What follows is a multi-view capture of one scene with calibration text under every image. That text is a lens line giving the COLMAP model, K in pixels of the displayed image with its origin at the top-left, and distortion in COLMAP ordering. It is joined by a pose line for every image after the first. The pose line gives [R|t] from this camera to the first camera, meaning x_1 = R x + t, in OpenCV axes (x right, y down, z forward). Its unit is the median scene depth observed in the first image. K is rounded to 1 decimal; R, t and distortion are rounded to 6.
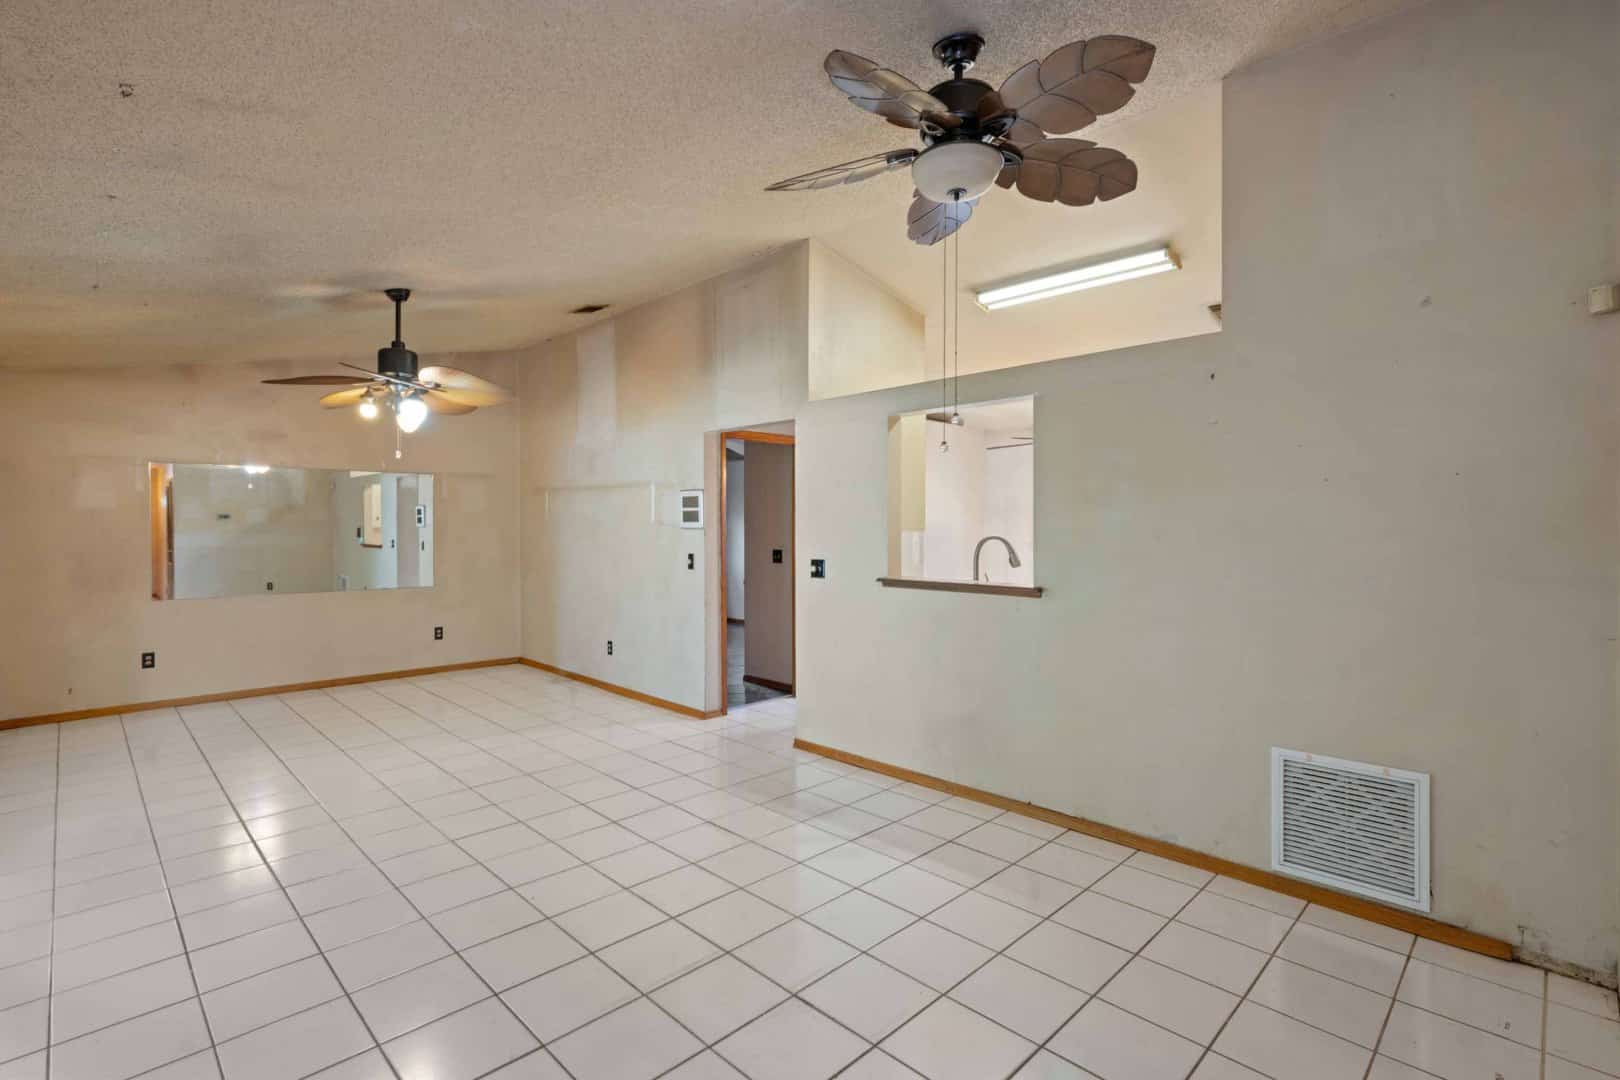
lens RADIAL K [[742.3, 0, 811.1], [0, 742.3, 535.9], [0, 0, 1]] dist [0.001129, -0.000033]
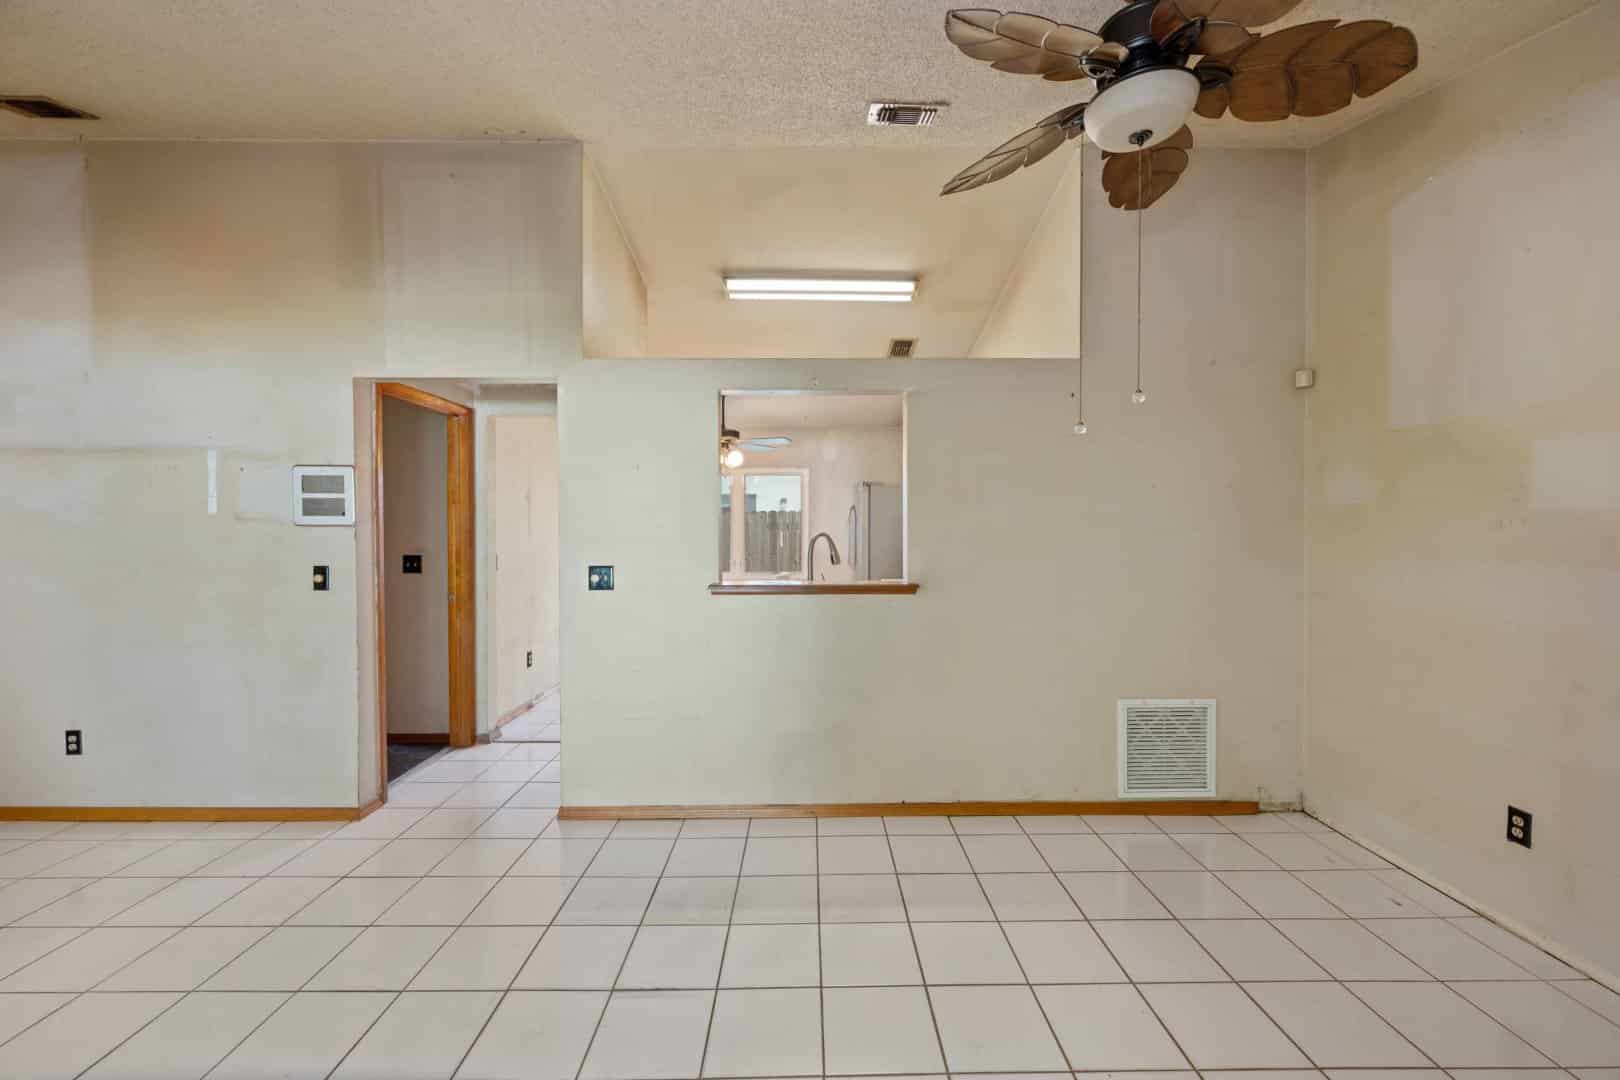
lens RADIAL K [[638.7, 0, 814.8], [0, 638.7, 537.2], [0, 0, 1]] dist [-0.003207, -0.000497]
pose [[0.699675, -0.011599, 0.714367, -0.347479], [0.009749, 0.999930, 0.006687, -0.000245], [-0.714394, 0.002286, 0.699740, 0.433408]]
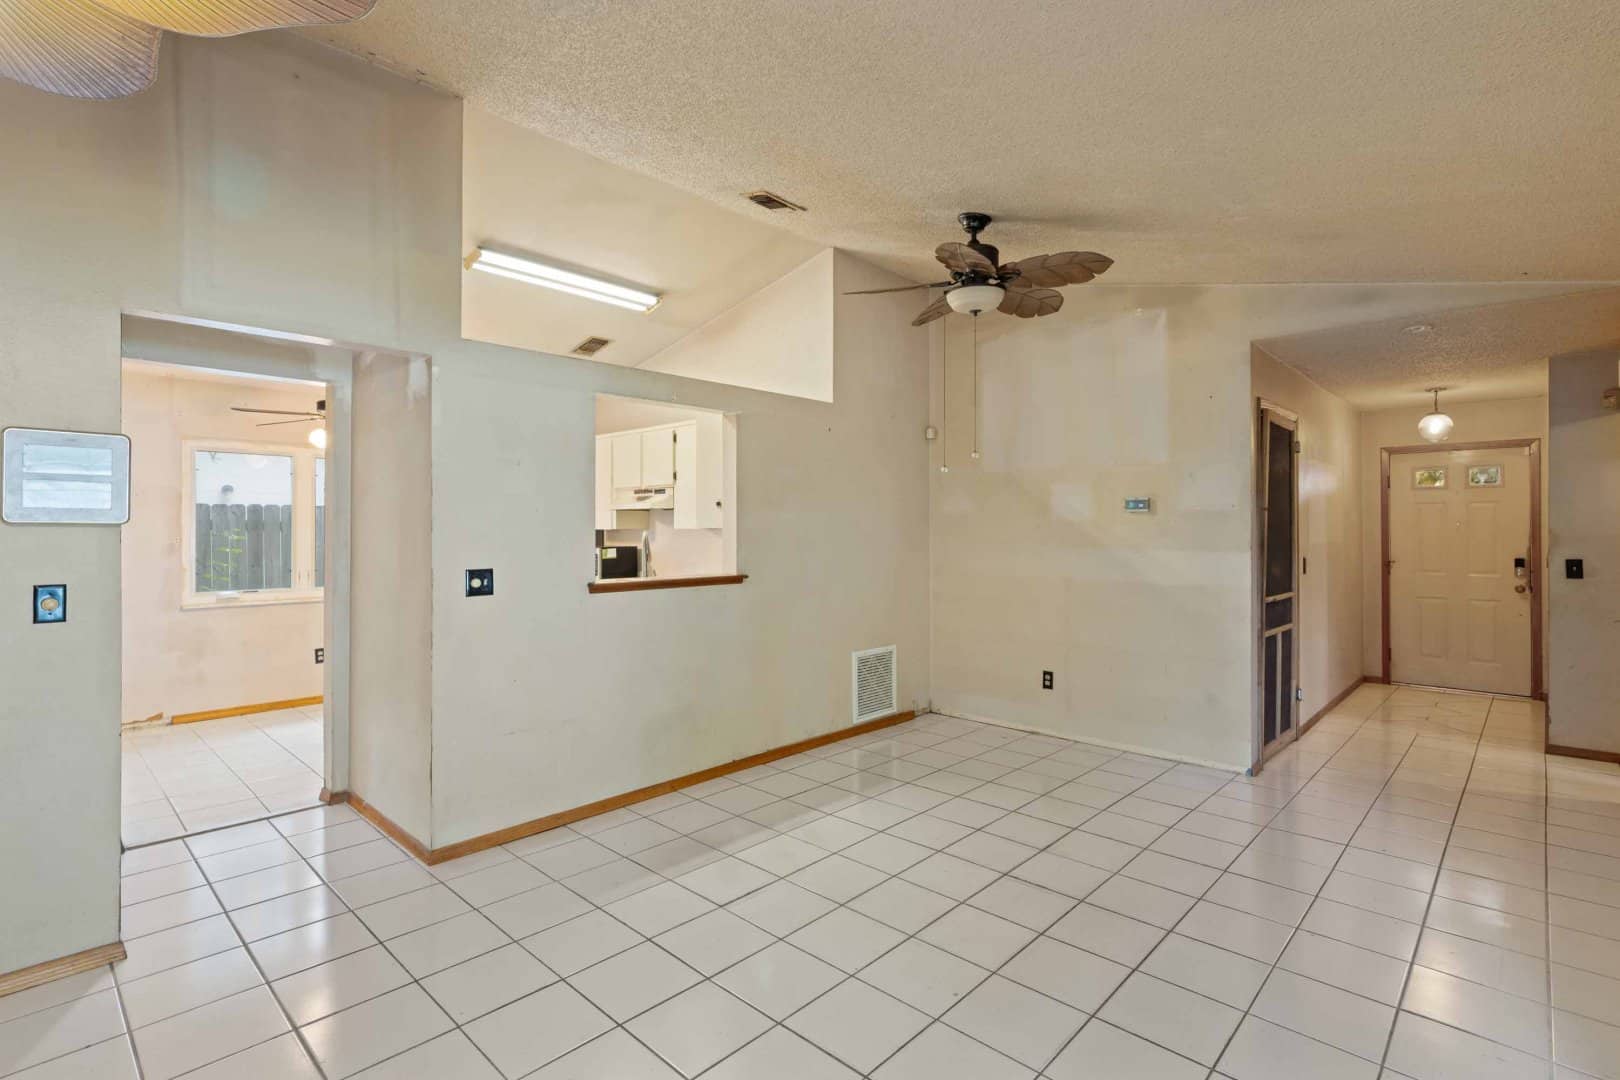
lens RADIAL K [[775.5, 0, 806.9], [0, 775.5, 529.6], [0, 0, 1]] dist [-0.008912, 0.000094]
pose [[-0.026369, -0.000890, 0.999652, -0.820317], [0.012471, 0.999921, 0.001219, -0.002842], [-0.999574, 0.012499, -0.026356, 0.810036]]
